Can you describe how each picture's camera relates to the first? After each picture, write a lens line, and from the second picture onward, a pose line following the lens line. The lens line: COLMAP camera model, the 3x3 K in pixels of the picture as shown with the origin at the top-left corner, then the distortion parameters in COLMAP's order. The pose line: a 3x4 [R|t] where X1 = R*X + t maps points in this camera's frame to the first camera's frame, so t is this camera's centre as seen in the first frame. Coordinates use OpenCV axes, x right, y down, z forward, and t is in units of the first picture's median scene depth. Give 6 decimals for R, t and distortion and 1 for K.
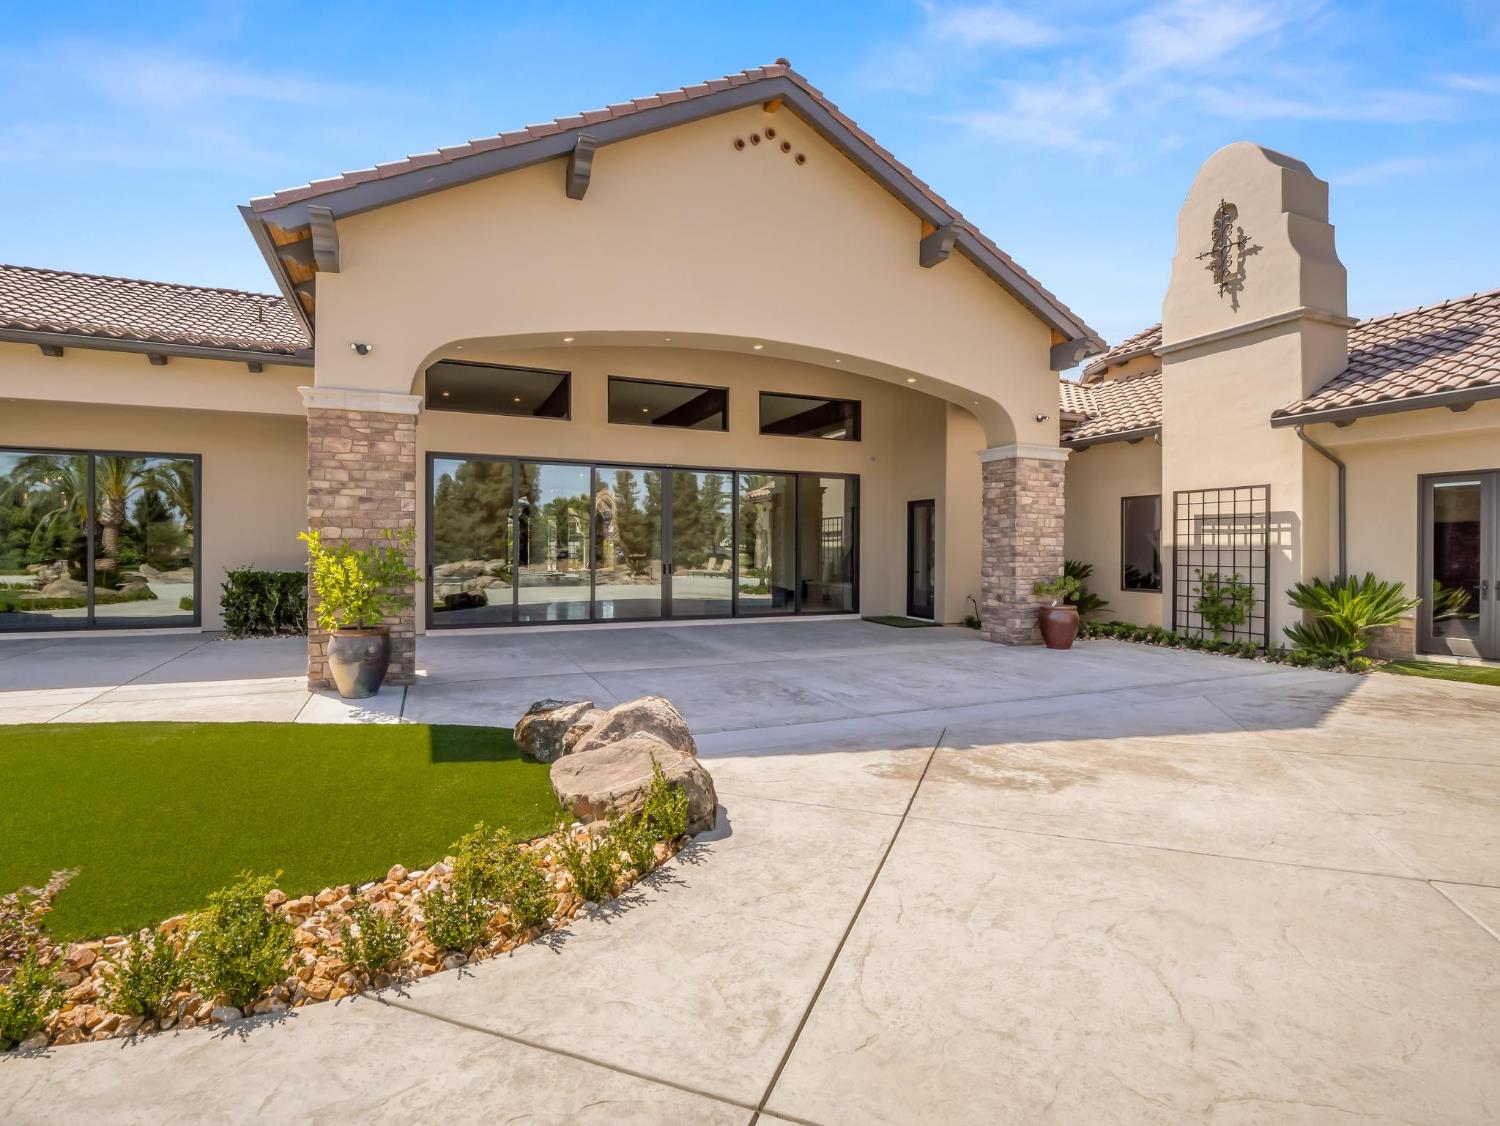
lens RADIAL K [[783.7, 0, 745.4], [0, 783.7, 553.0], [0, 0, 1]] dist [-0.013454, -0.000259]
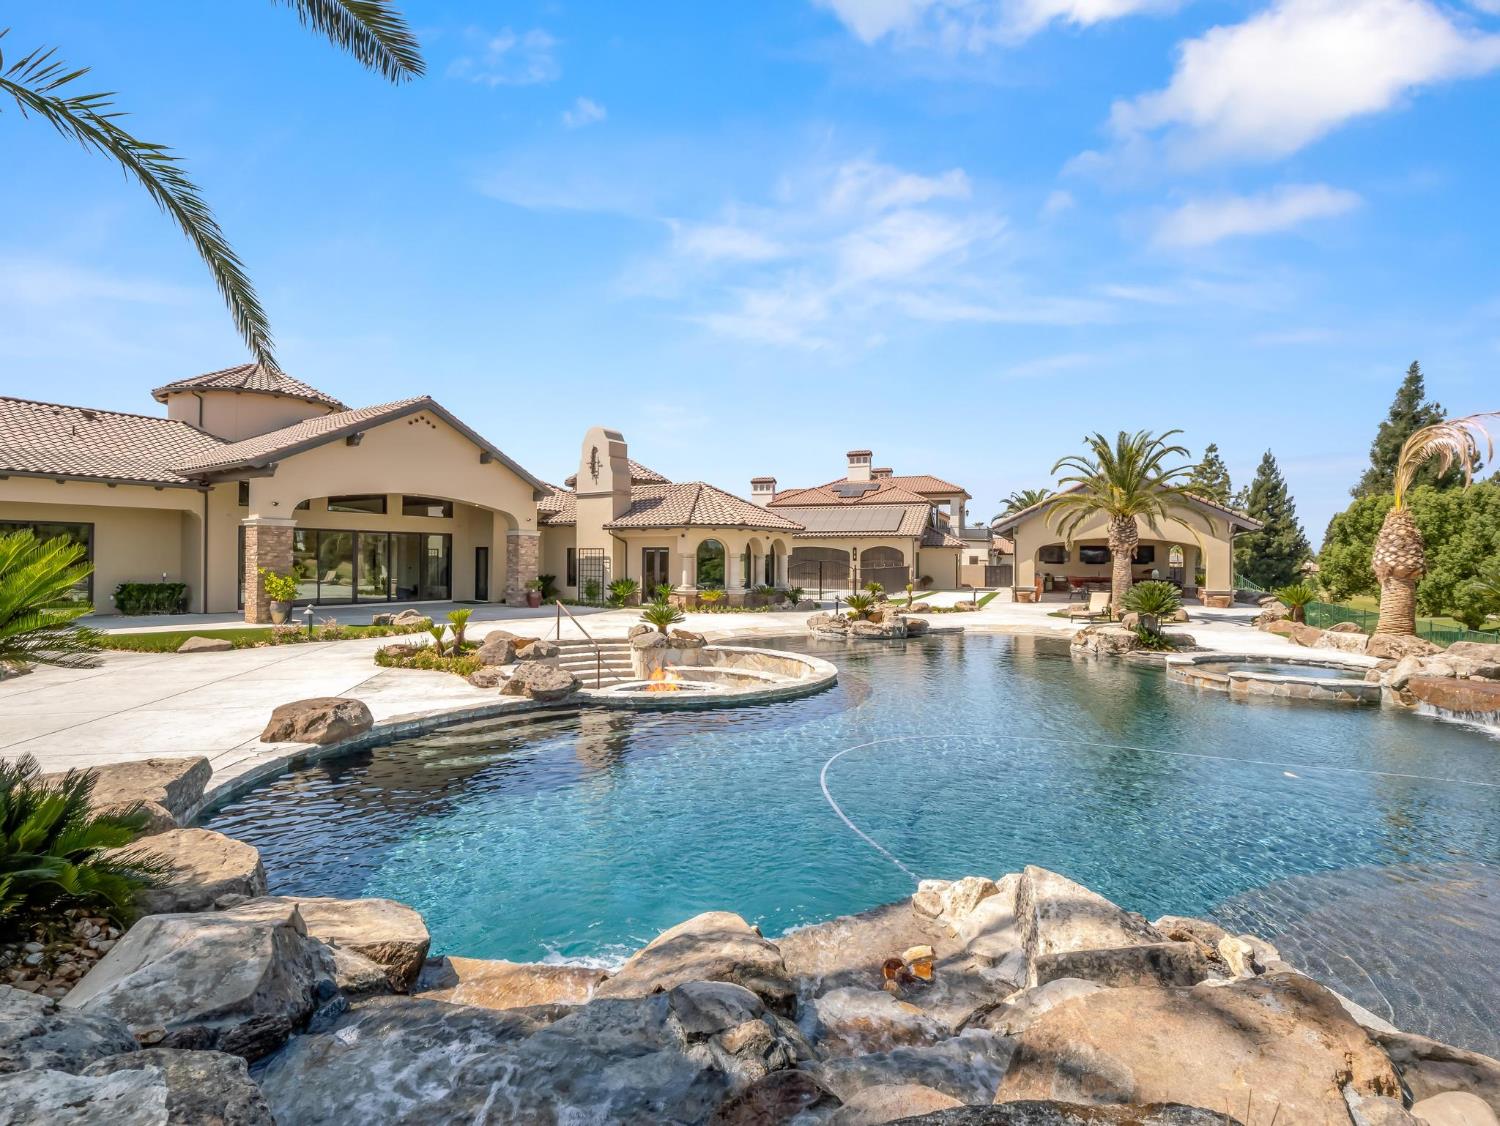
lens RADIAL K [[771.5, 0, 765.4], [0, 771.5, 561.1], [0, 0, 1]] dist [-0.014302, -0.000824]
pose [[0.846380, 0.000085, 0.532580, -0.322783], [-0.001484, 0.999996, 0.002199, -0.042436], [-0.532578, -0.002651, 0.846377, -1.599914]]
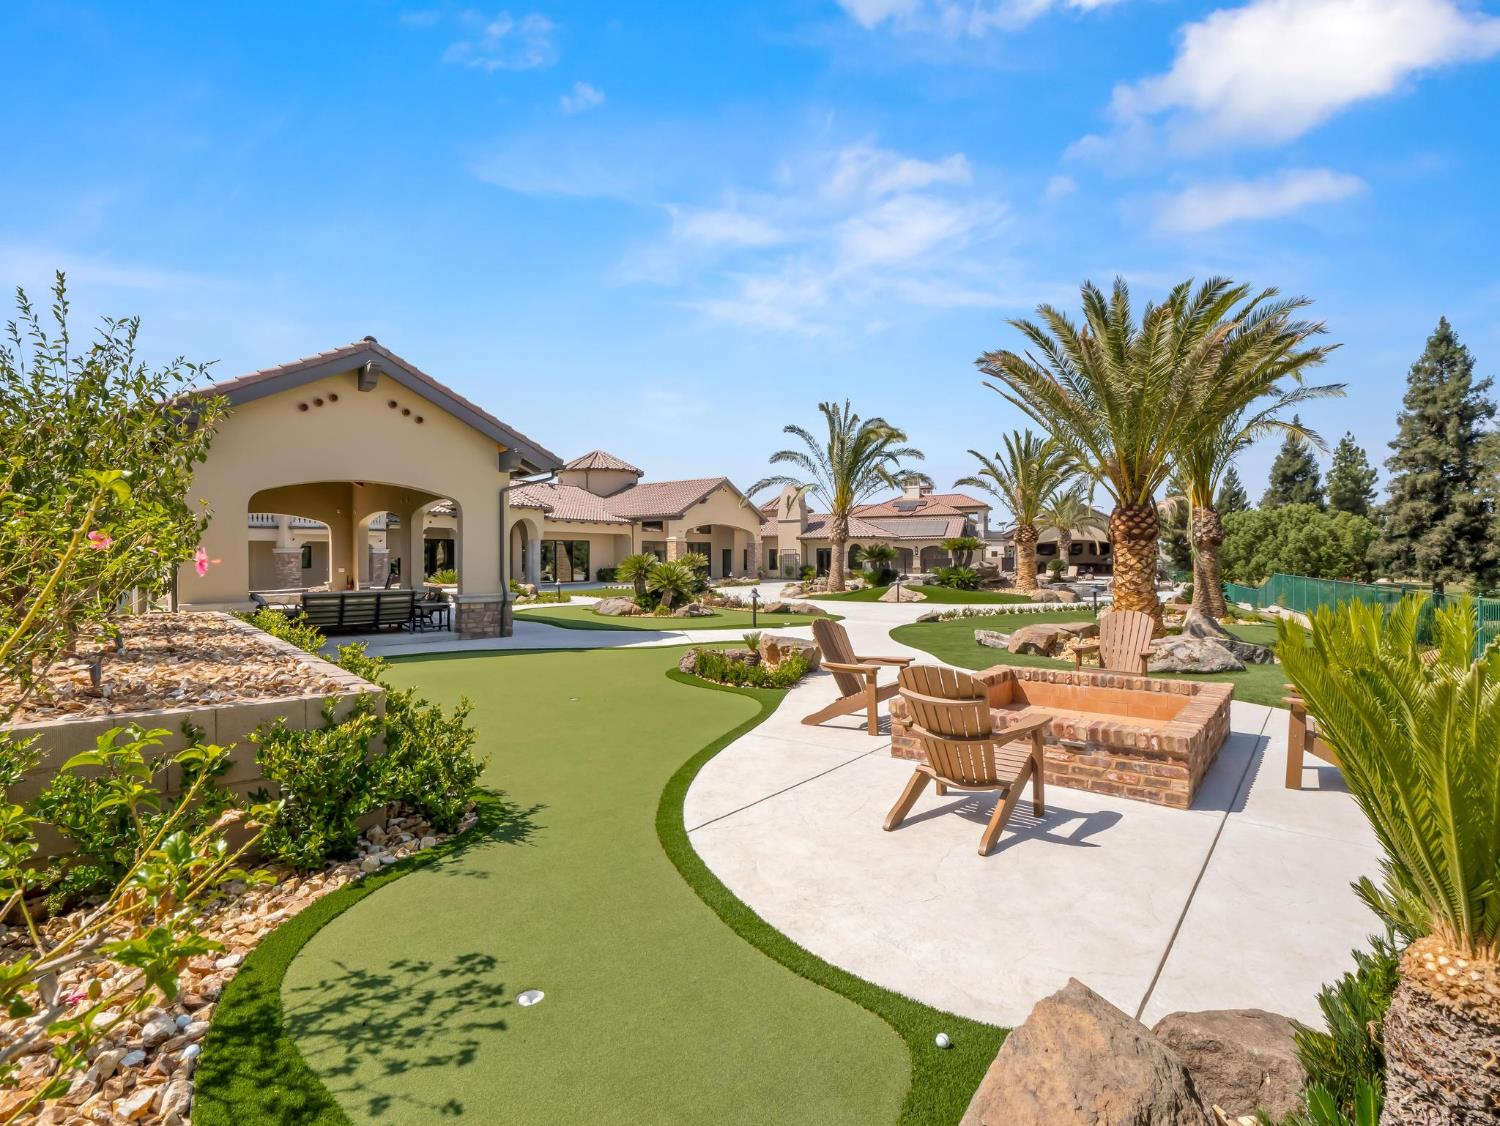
lens RADIAL K [[783.7, 0, 745.4], [0, 783.7, 553.0], [0, 0, 1]] dist [-0.013454, -0.000259]
pose [[0.872531, -0.006606, 0.488513, -2.177586], [0.011645, 0.999906, -0.007277, -0.021300], [-0.488419, 0.012038, 0.872526, -3.385204]]
